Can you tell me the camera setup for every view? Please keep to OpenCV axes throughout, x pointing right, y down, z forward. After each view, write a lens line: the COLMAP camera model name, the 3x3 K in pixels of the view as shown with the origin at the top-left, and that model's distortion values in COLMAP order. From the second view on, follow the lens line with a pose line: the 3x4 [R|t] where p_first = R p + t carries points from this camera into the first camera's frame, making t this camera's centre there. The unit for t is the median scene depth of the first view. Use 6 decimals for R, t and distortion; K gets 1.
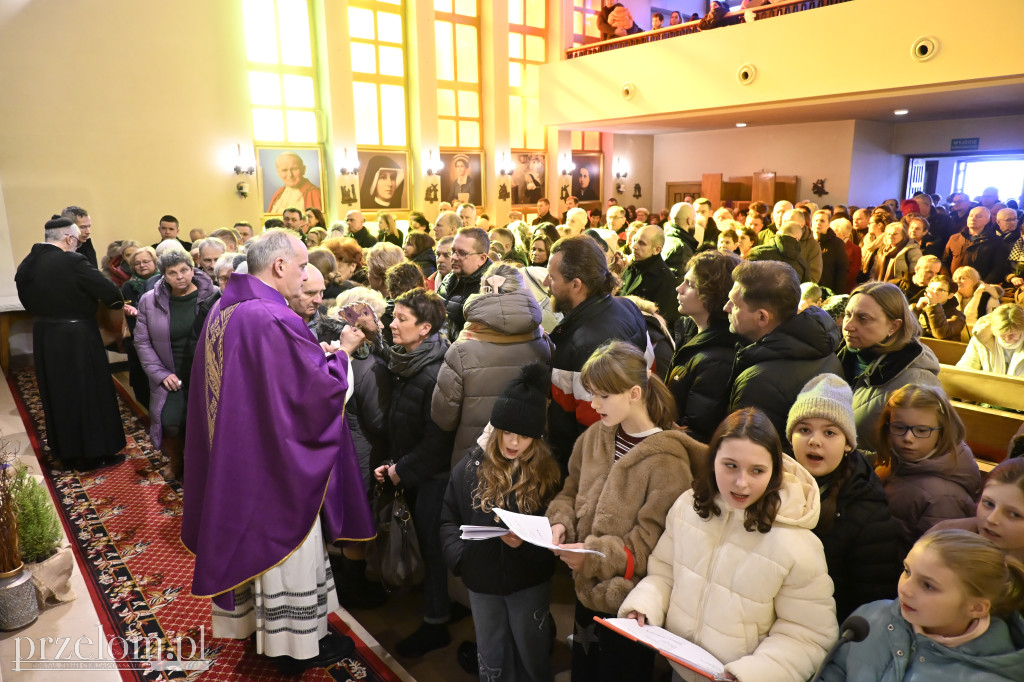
lens RADIAL K [[694.9, 0, 515.3], [0, 694.9, 350.2], [0, 0, 1]] dist [-0.002923, -0.012823]
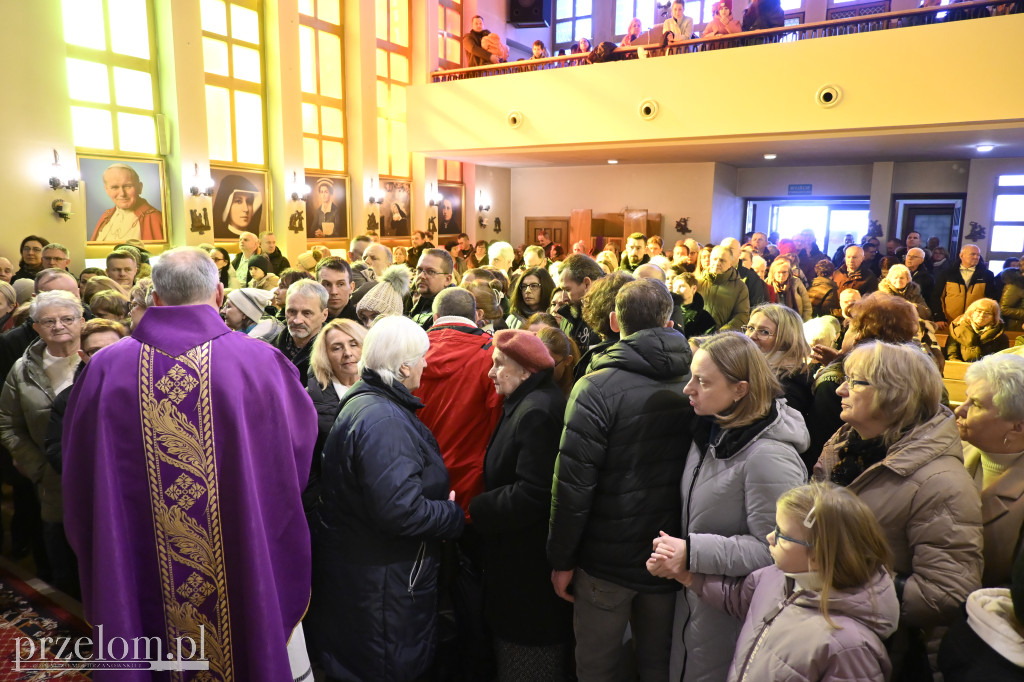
lens RADIAL K [[694.9, 0, 517.0], [0, 694.9, 345.9], [0, 0, 1]] dist [-0.002923, -0.012823]
pose [[0.948899, -0.030229, 0.314130, -0.135802], [0.047537, 0.997735, -0.047585, -0.020563], [-0.311980, 0.060086, 0.948187, 0.118667]]
